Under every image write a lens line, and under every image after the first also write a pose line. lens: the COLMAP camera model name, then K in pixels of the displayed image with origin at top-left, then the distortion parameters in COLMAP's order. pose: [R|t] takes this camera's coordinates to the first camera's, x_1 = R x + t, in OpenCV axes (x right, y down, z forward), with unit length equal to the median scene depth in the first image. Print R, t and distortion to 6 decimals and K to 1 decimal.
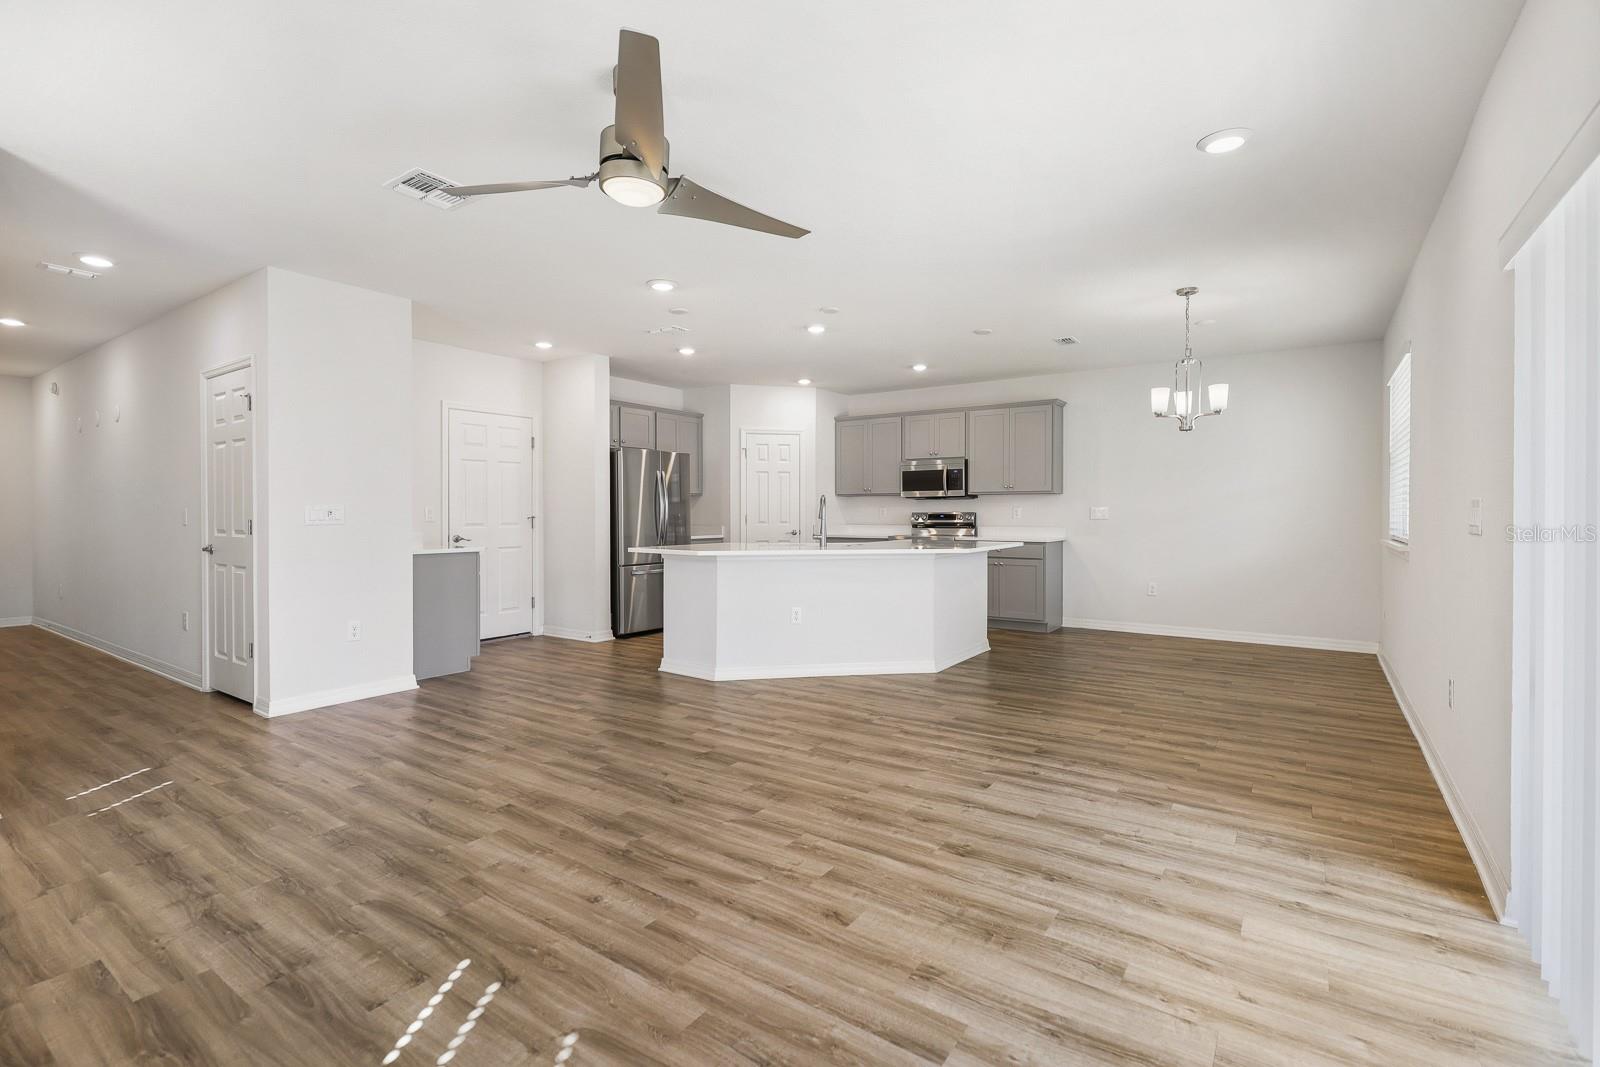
lens RADIAL K [[734.8, 0, 825.8], [0, 734.8, 524.5], [0, 0, 1]] dist [-0.001531, 0.001533]
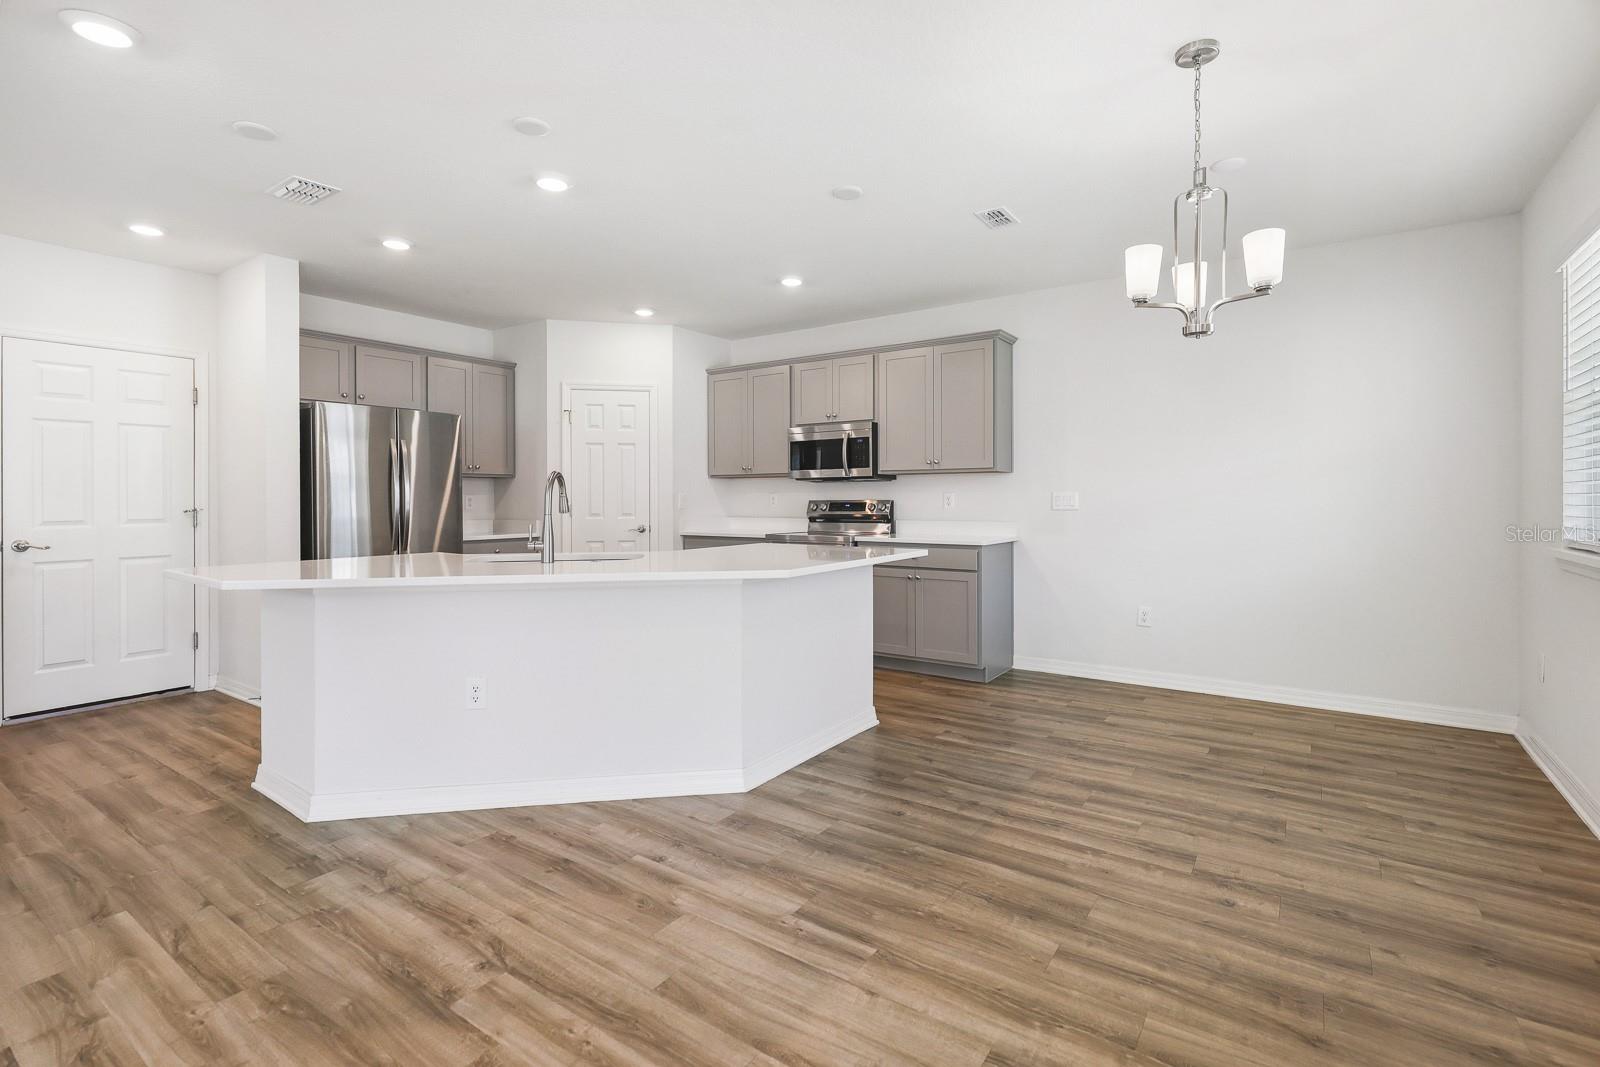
lens RADIAL K [[734.8, 0, 832.5], [0, 734.8, 506.3], [0, 0, 1]] dist [-0.001531, 0.001533]
pose [[0.999994, -0.003374, 0.000596, 0.170645], [0.003378, 0.999973, -0.006529, -0.007245], [-0.000574, 0.006531, 0.999979, 0.352972]]
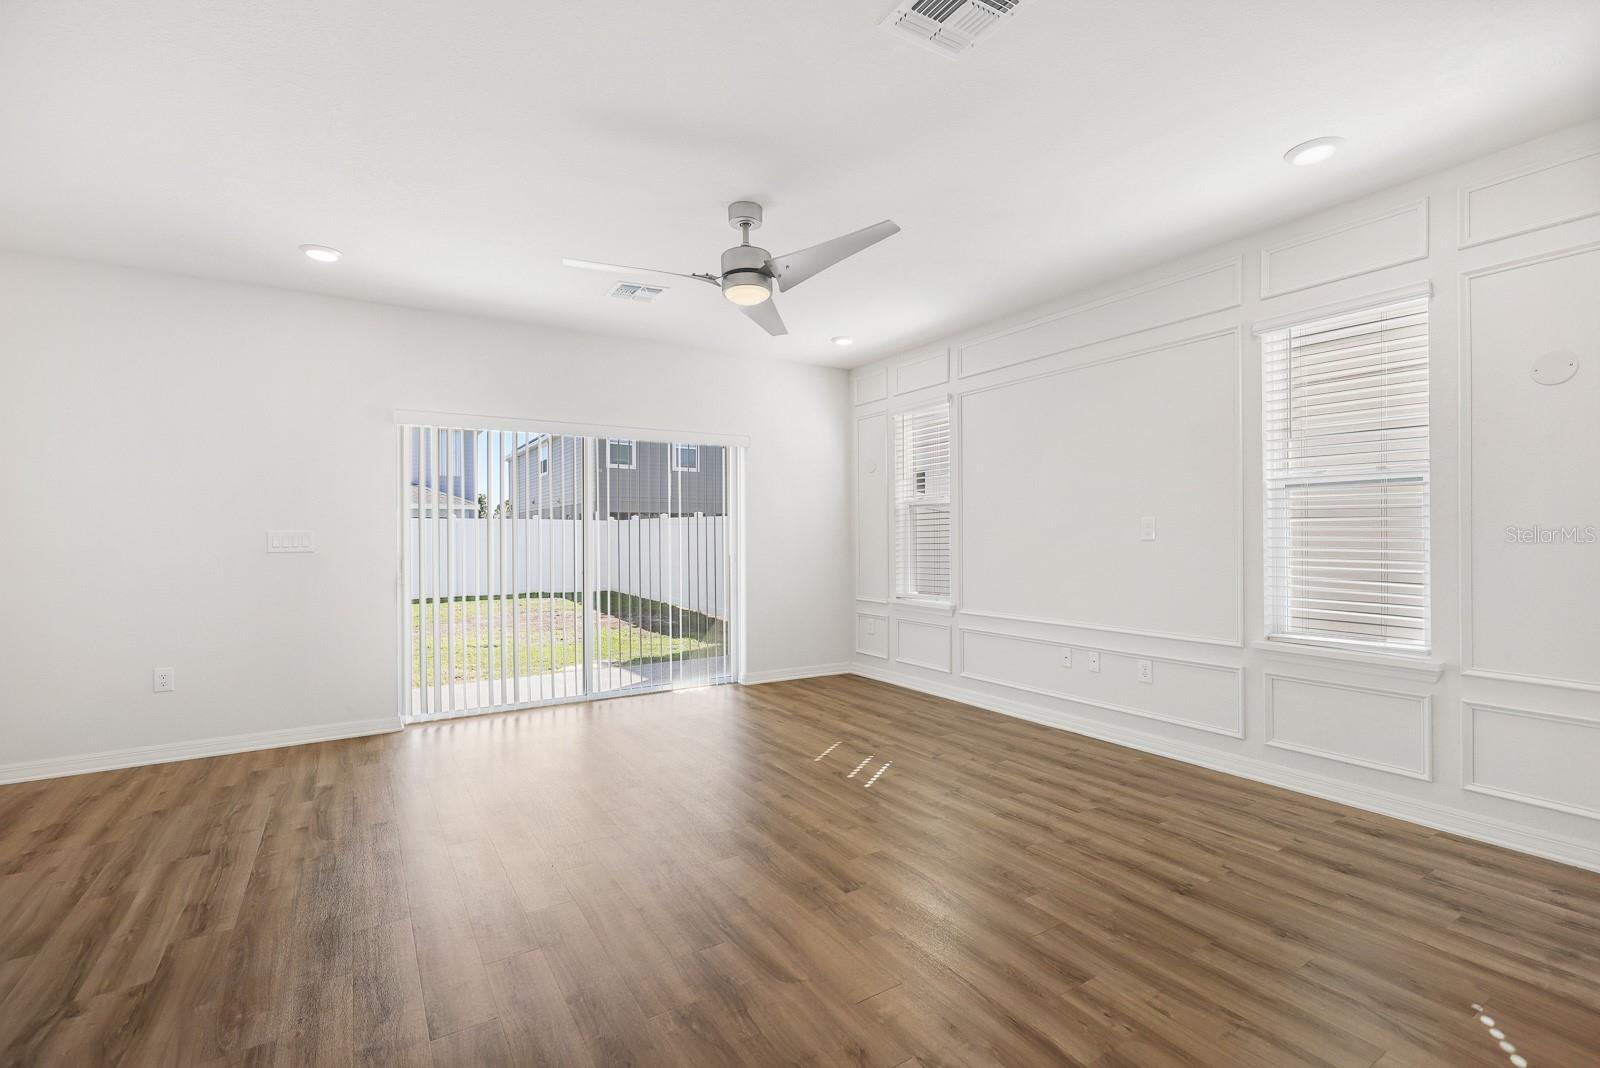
lens RADIAL K [[734.8, 0, 814.8], [0, 734.8, 534.4], [0, 0, 1]] dist [-0.001531, 0.001533]
pose [[-0.916246, 0.009432, 0.400506, -0.318022], [0.016884, 0.999744, 0.015083, -0.011377], [-0.400261, 0.020582, -0.916170, 0.764292]]
